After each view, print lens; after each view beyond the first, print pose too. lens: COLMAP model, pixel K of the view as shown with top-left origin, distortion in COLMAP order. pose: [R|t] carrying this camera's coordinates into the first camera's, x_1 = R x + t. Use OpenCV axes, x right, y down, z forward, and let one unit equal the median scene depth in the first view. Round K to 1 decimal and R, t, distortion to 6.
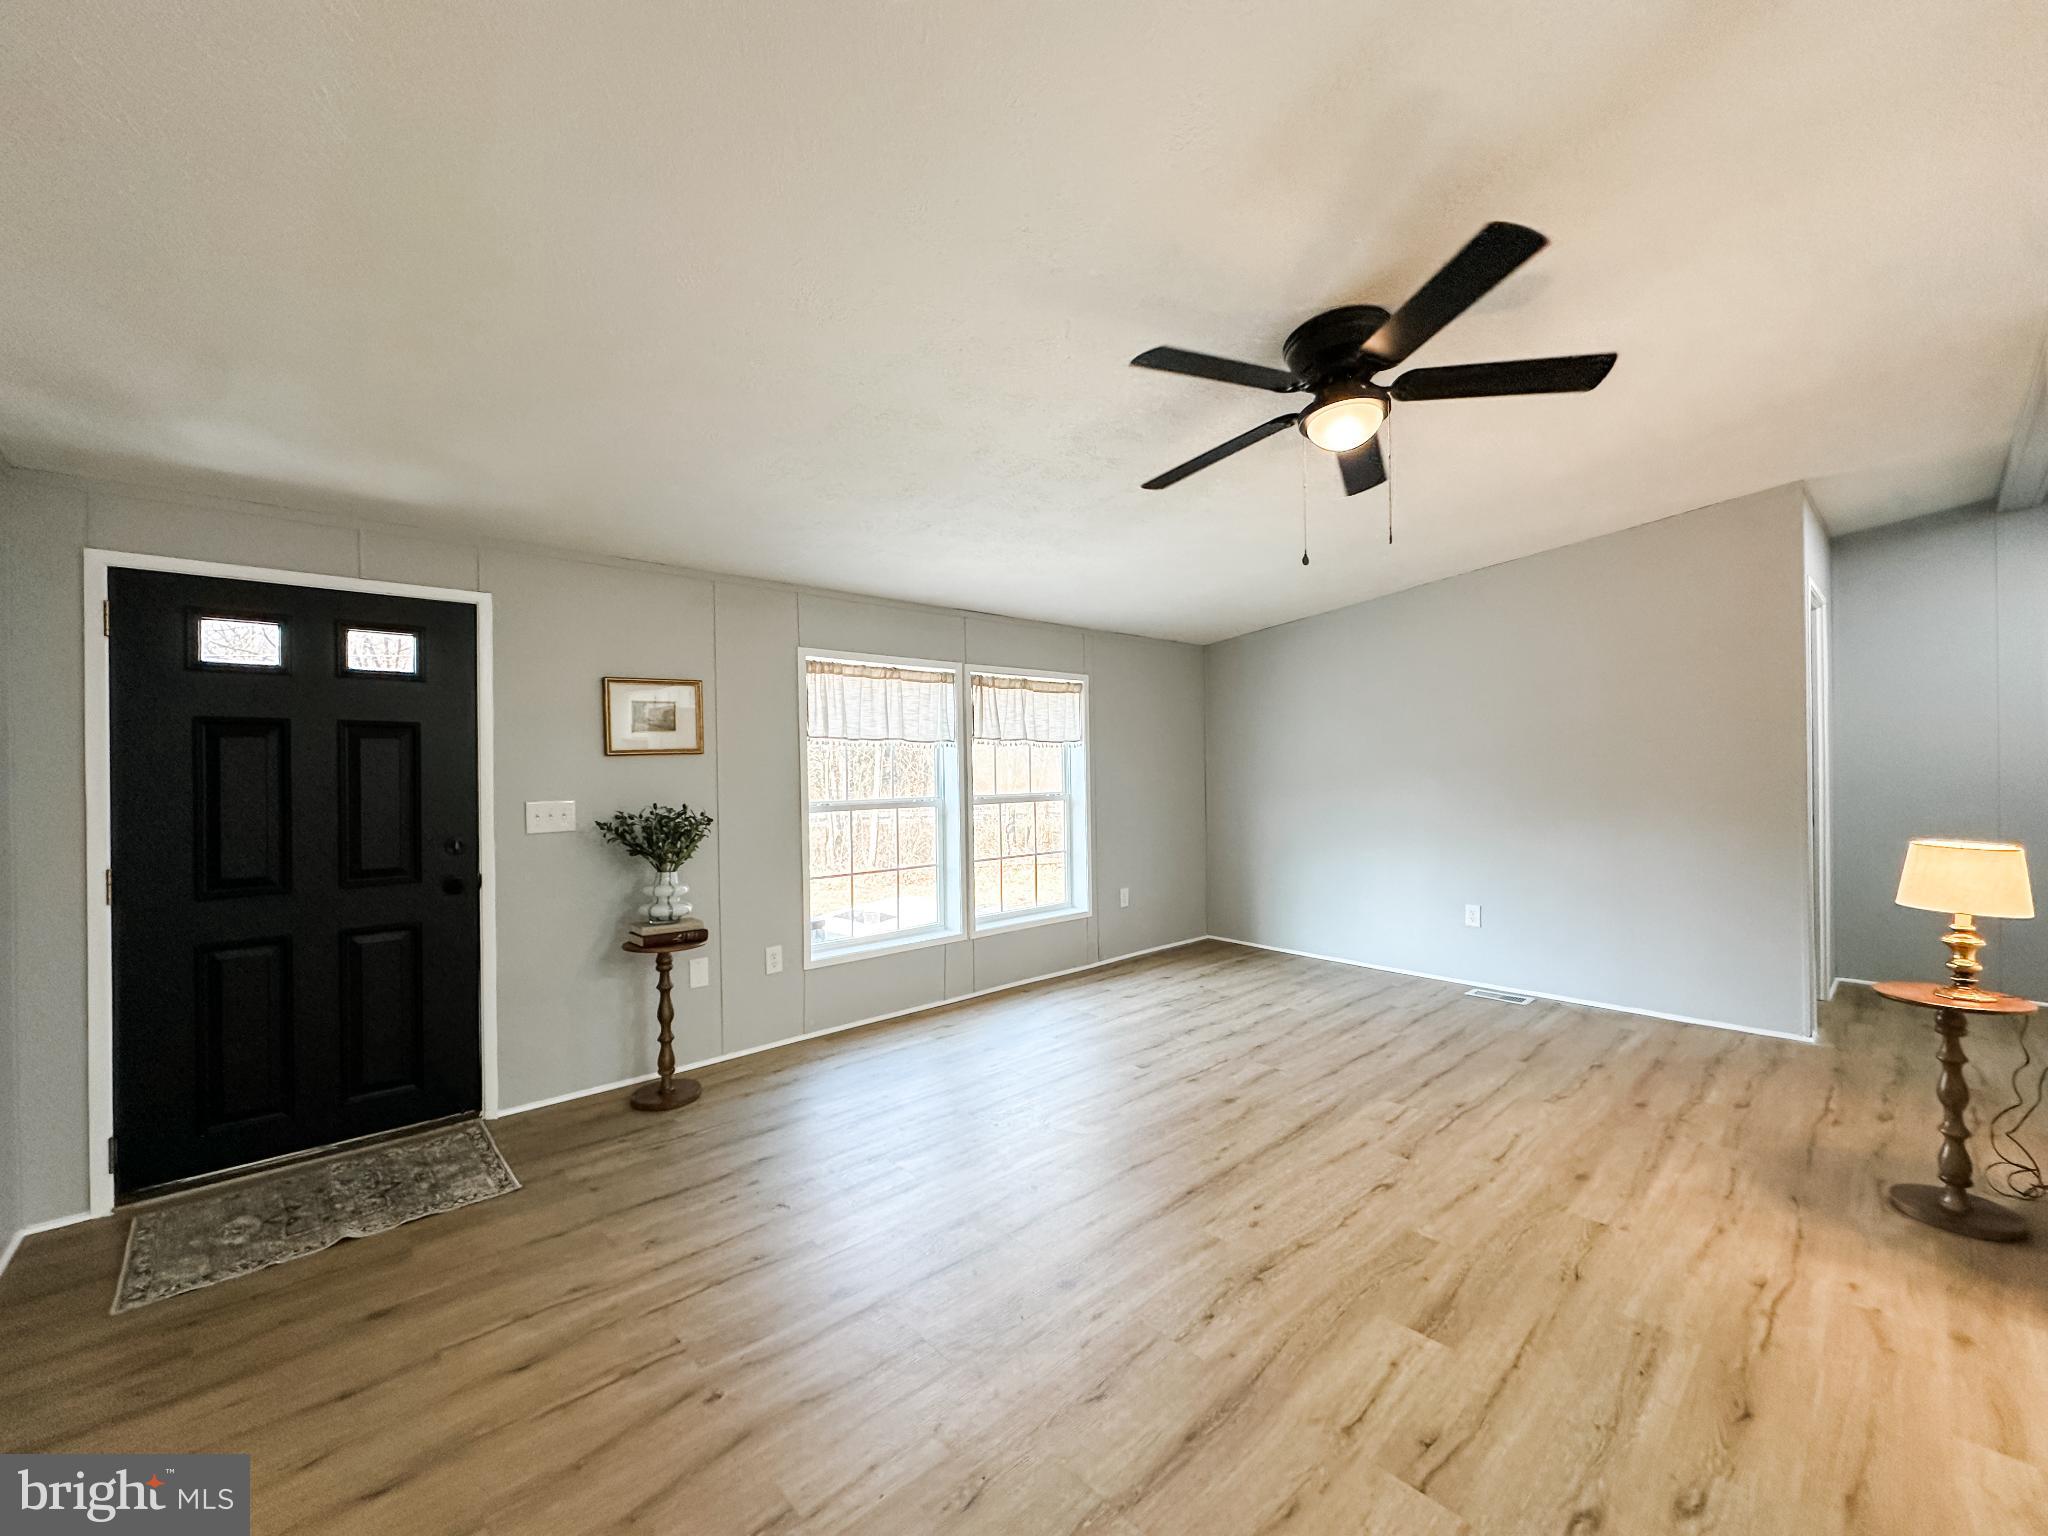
lens RADIAL K [[828.3, 0, 1021.3], [0, 828.3, 763.7], [0, 0, 1]] dist [0.002932, 0.000421]
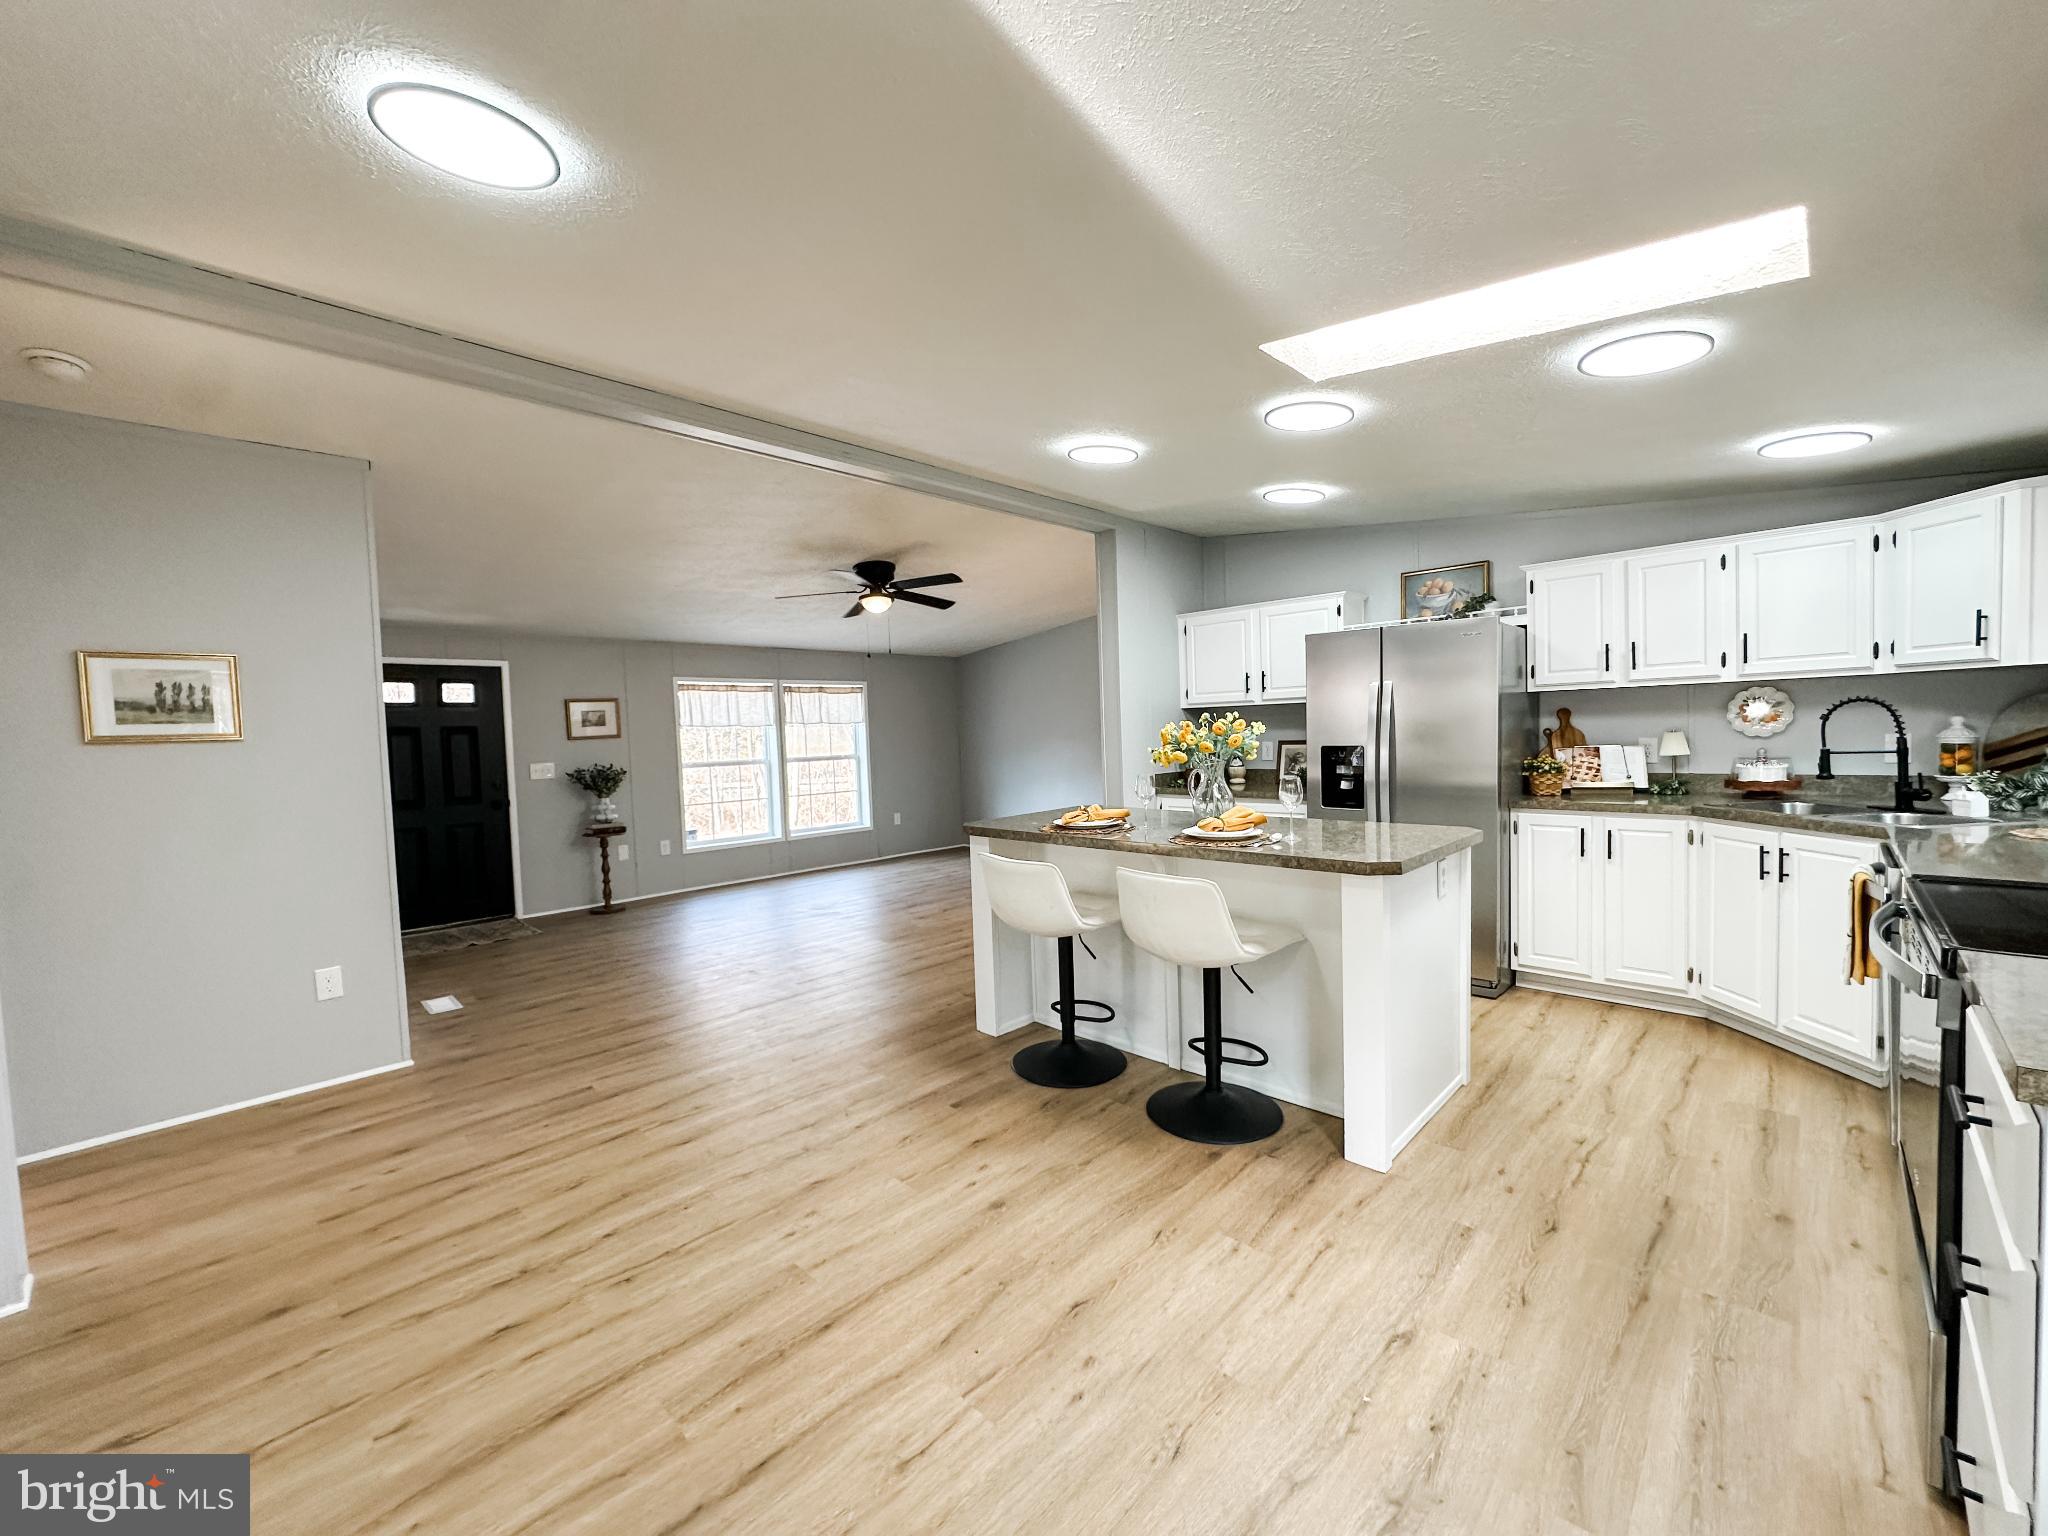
lens RADIAL K [[828.3, 0, 1016.5], [0, 828.3, 768.9], [0, 0, 1]] dist [0.002932, 0.000421]
pose [[0.998140, -0.019084, 0.057894, 0.367220], [0.016024, 0.998473, 0.052858, -0.023090], [-0.058815, -0.051832, 0.996922, -0.850689]]
